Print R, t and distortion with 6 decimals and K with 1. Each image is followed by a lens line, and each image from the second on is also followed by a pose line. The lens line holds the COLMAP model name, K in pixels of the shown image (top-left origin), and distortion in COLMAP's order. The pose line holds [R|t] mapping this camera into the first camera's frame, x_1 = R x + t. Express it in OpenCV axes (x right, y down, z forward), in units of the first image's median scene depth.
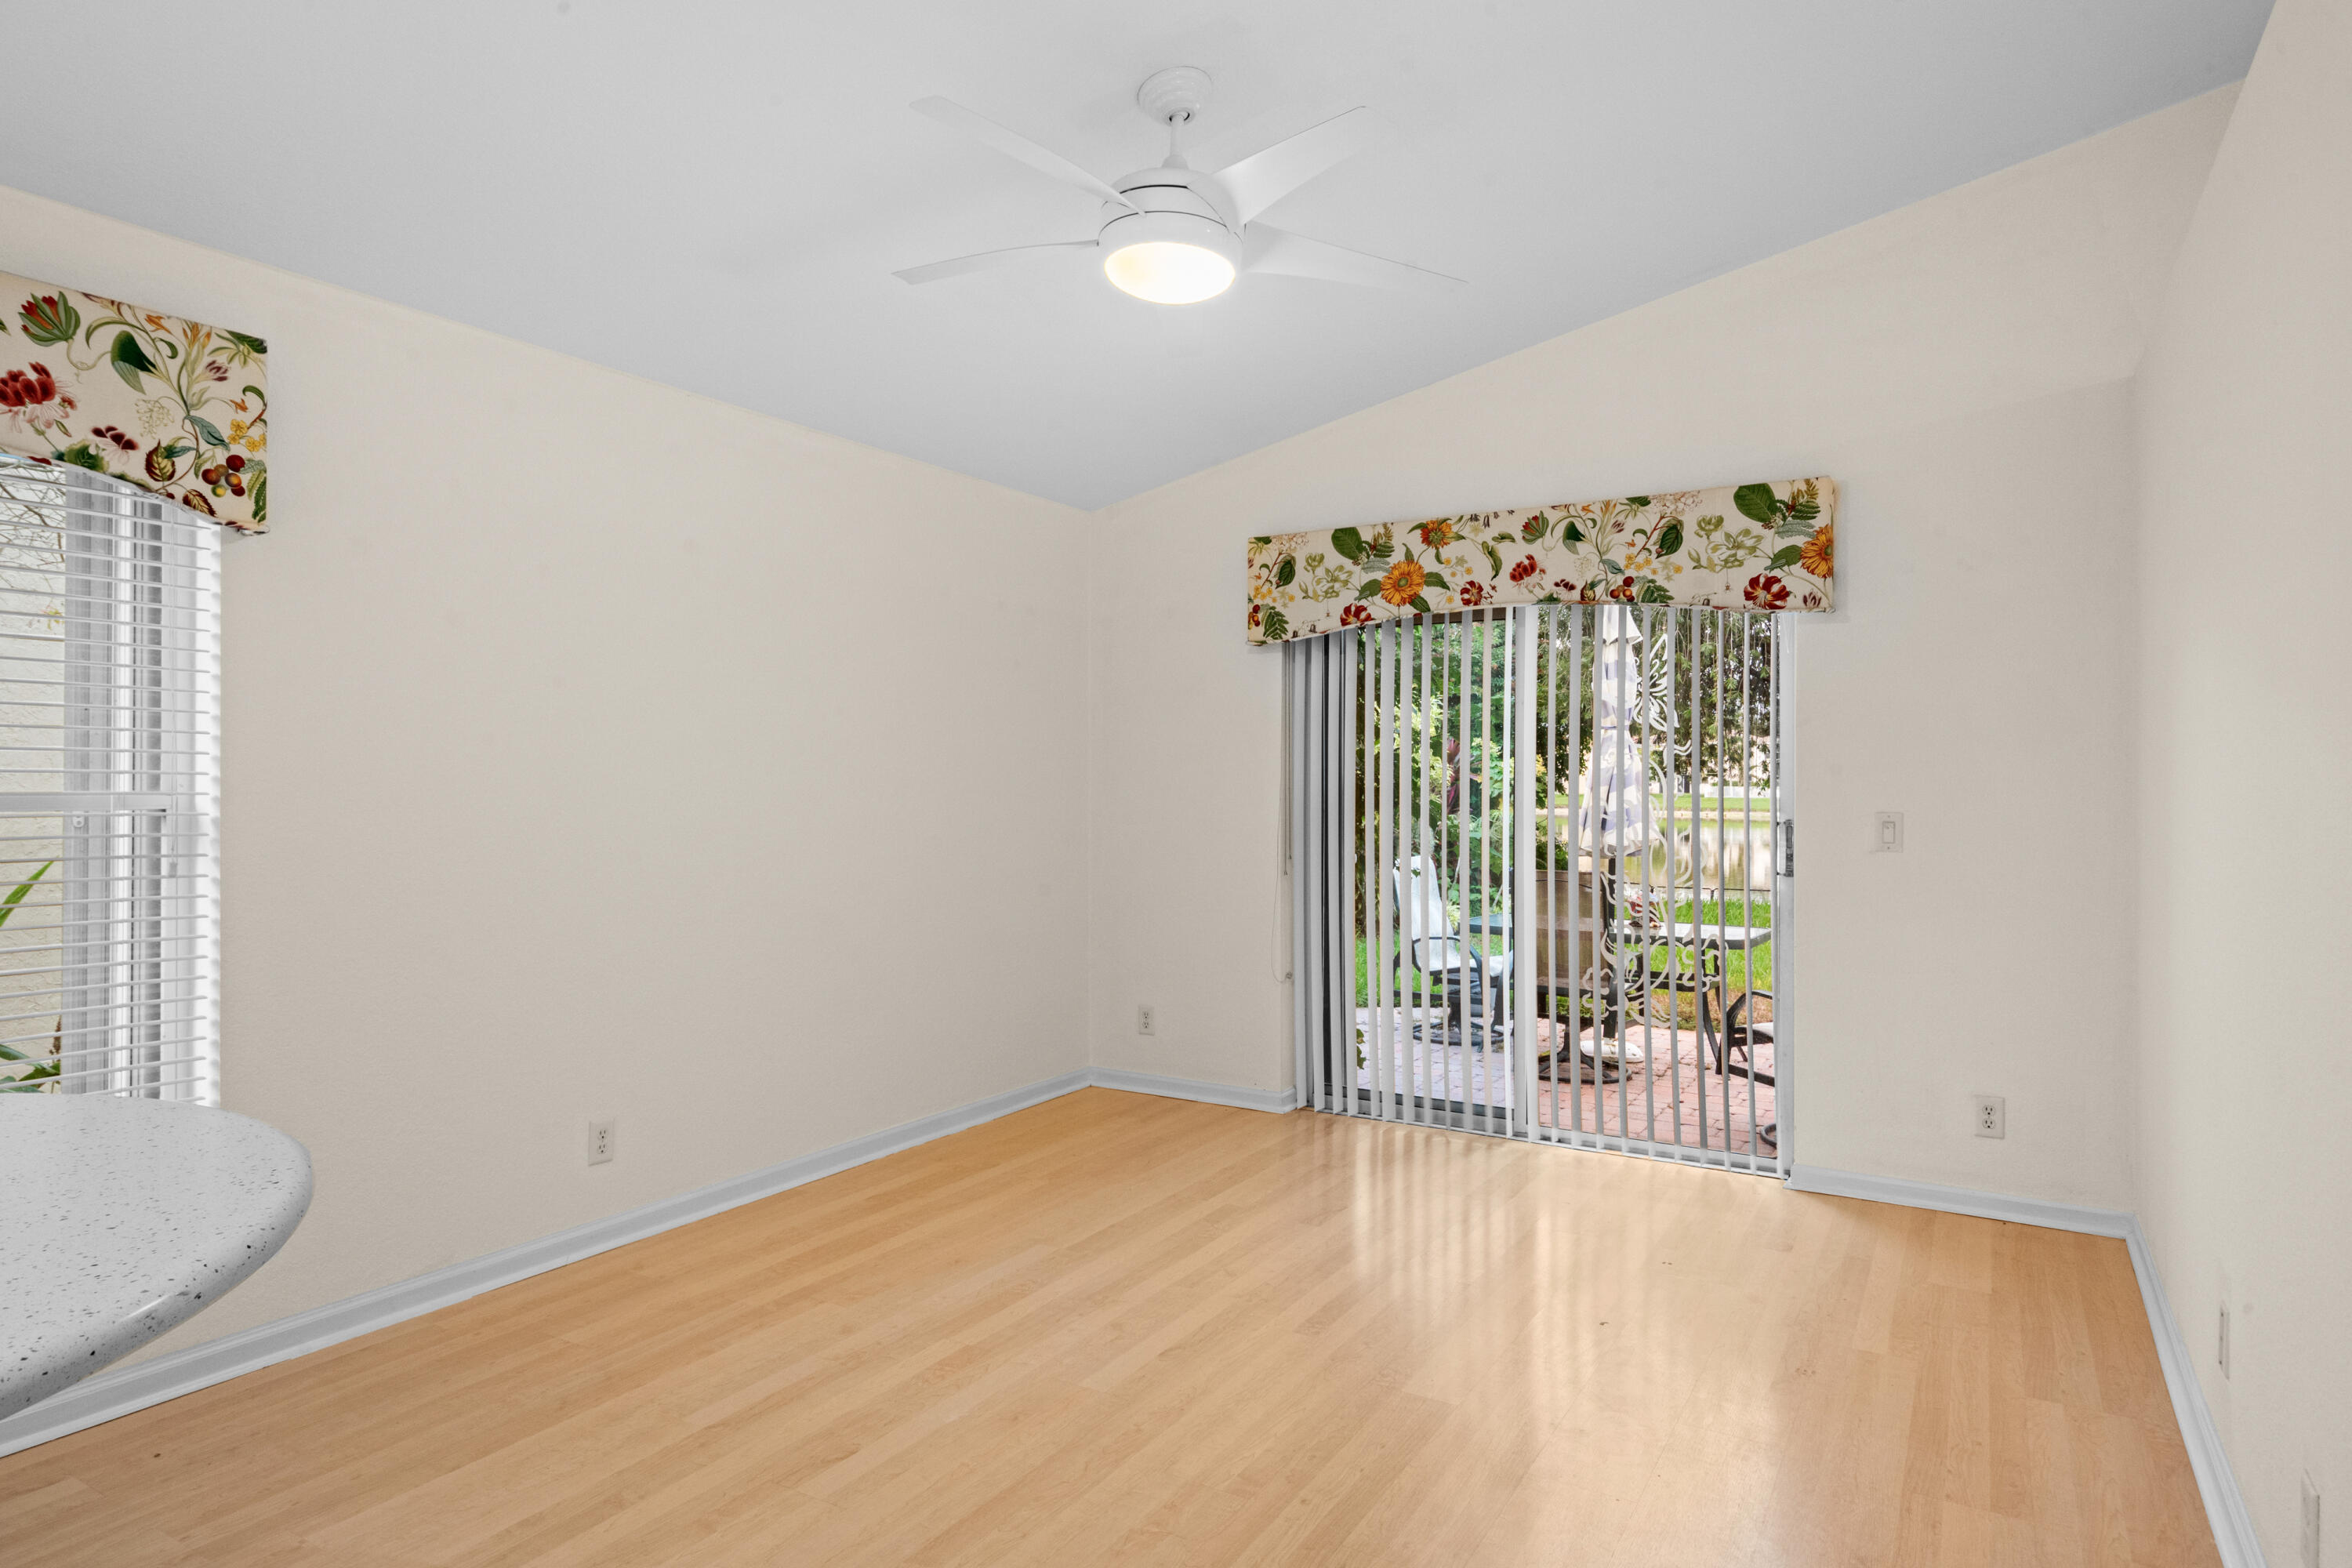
lens RADIAL K [[1328.3, 0, 1174.7], [0, 1328.3, 782.6], [0, 0, 1]] dist [0.011267, -0.001060]
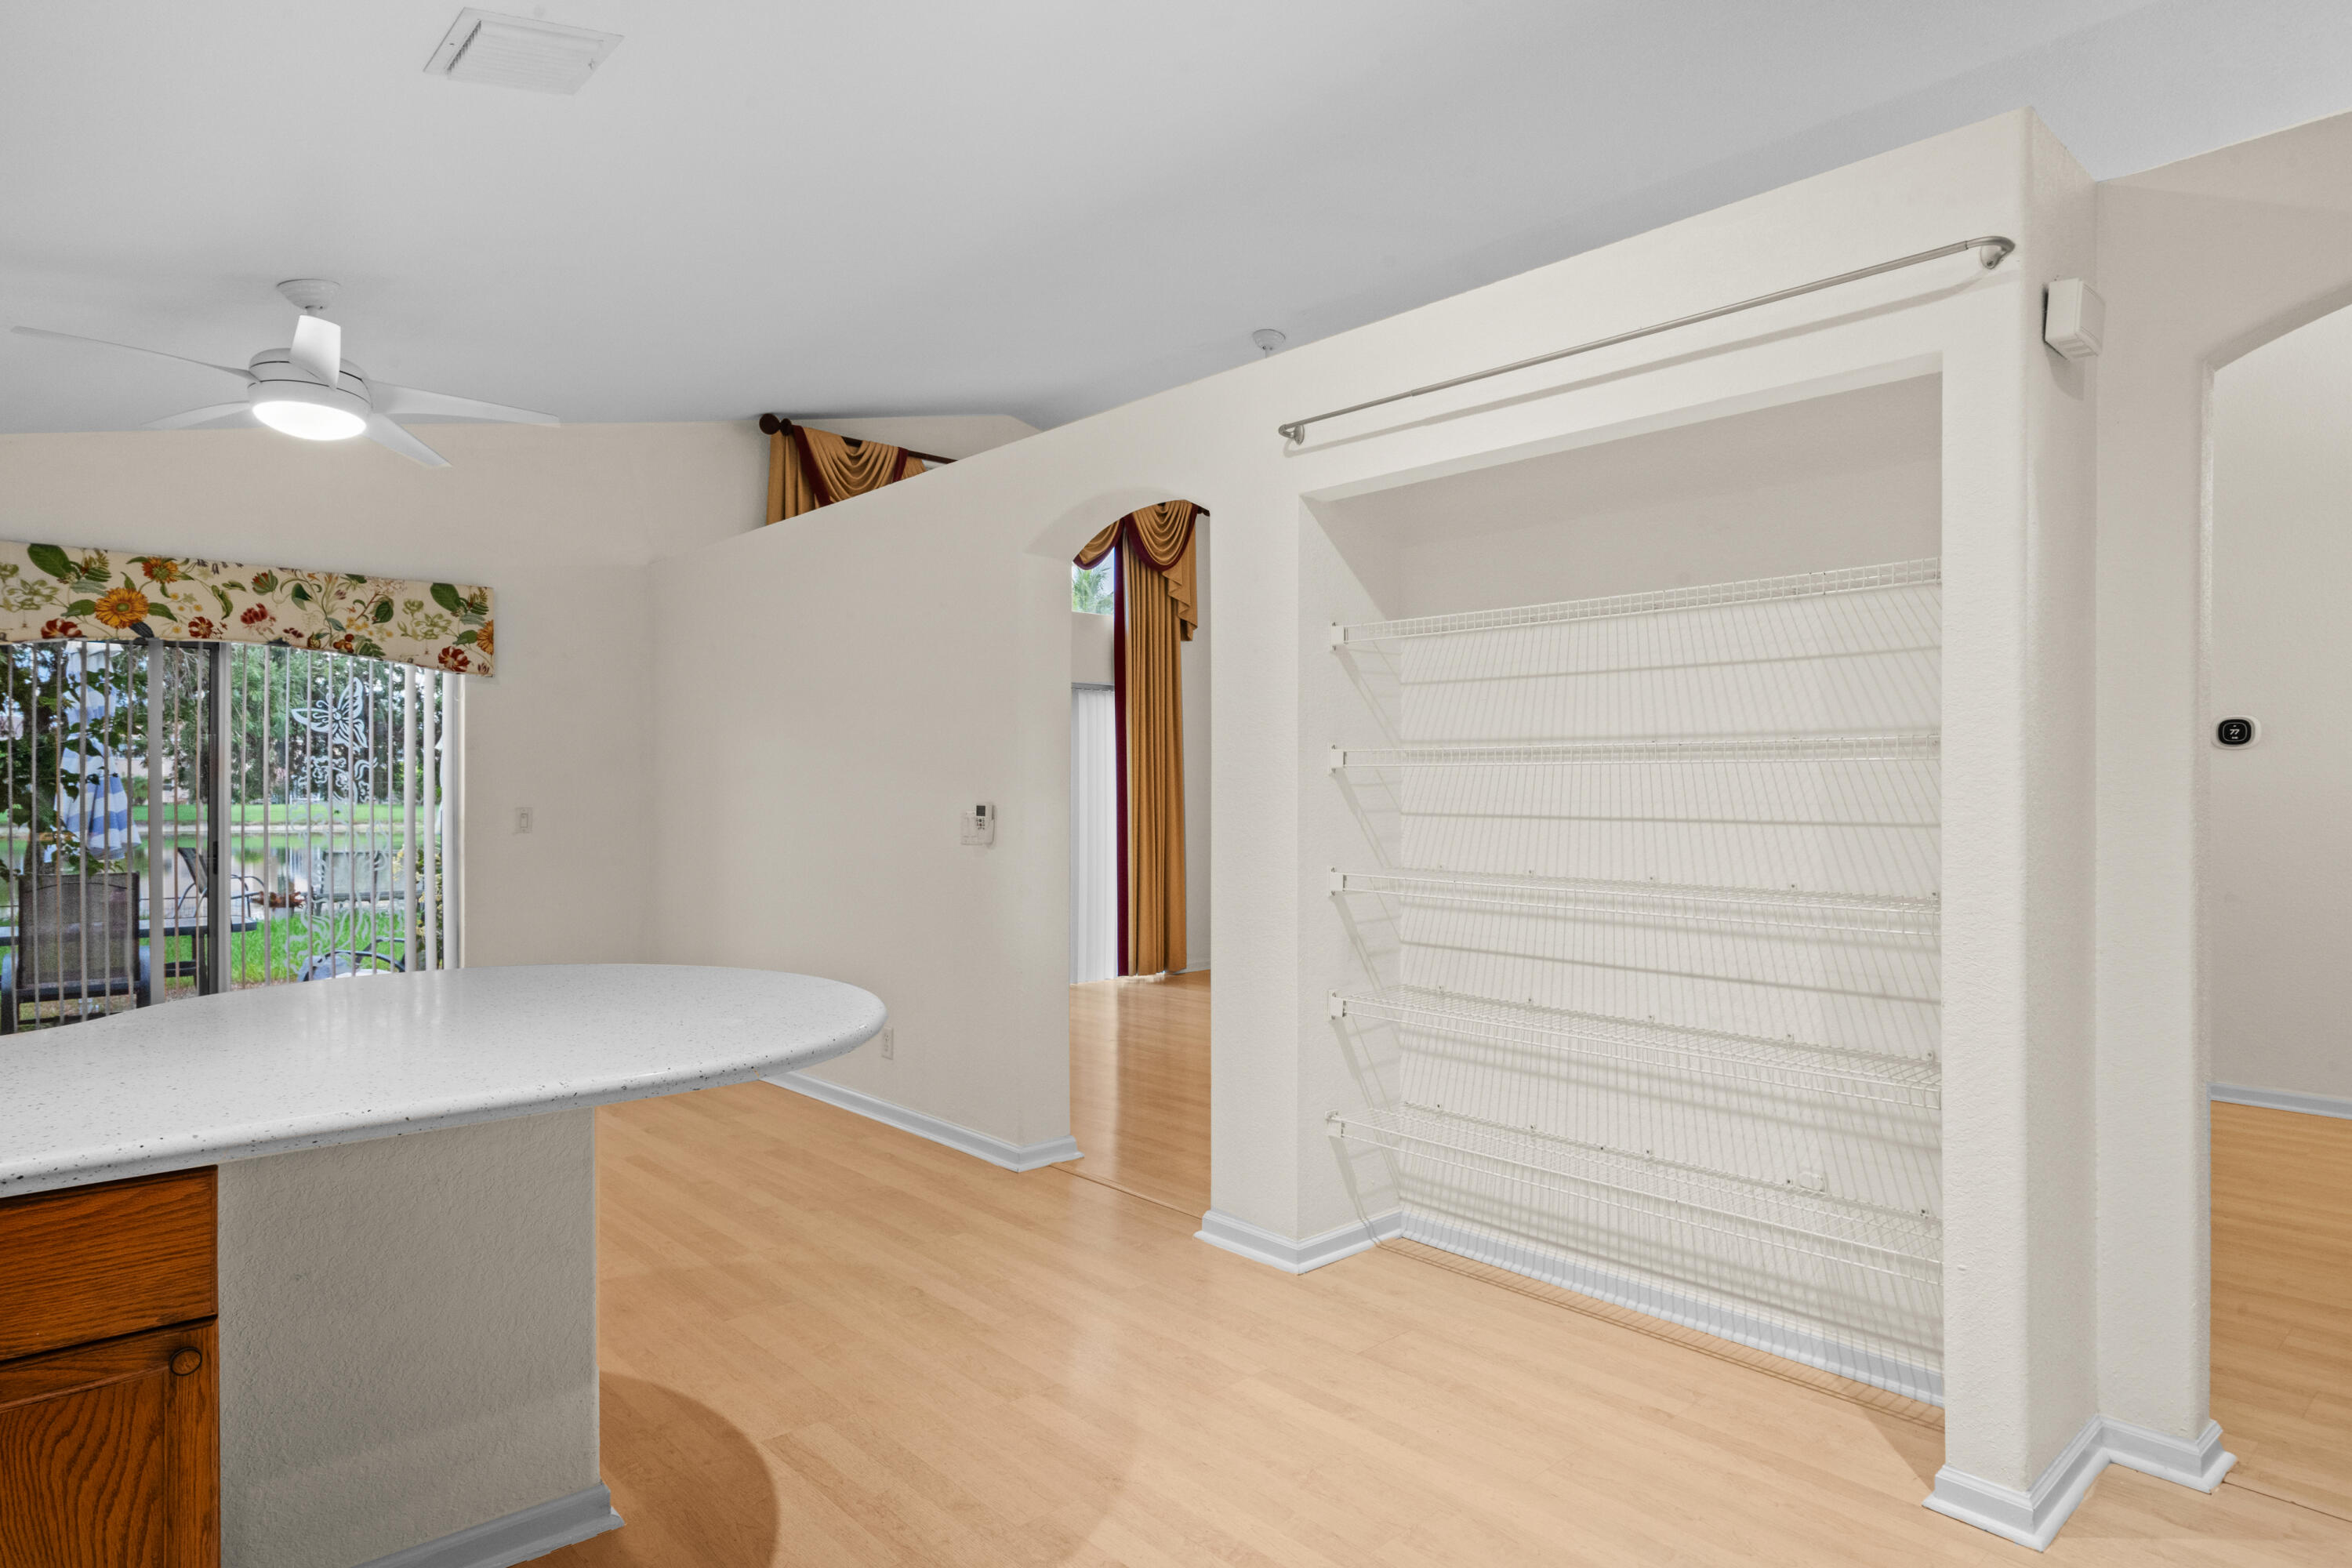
lens RADIAL K [[1328.3, 0, 1146.8], [0, 1328.3, 789.5], [0, 0, 1]] dist [0.011267, -0.001060]
pose [[0.297866, 0.001133, 0.954607, -0.694529], [-0.001536, 0.999999, -0.000707, 0.000325], [-0.954606, -0.001256, 0.297867, -0.157517]]
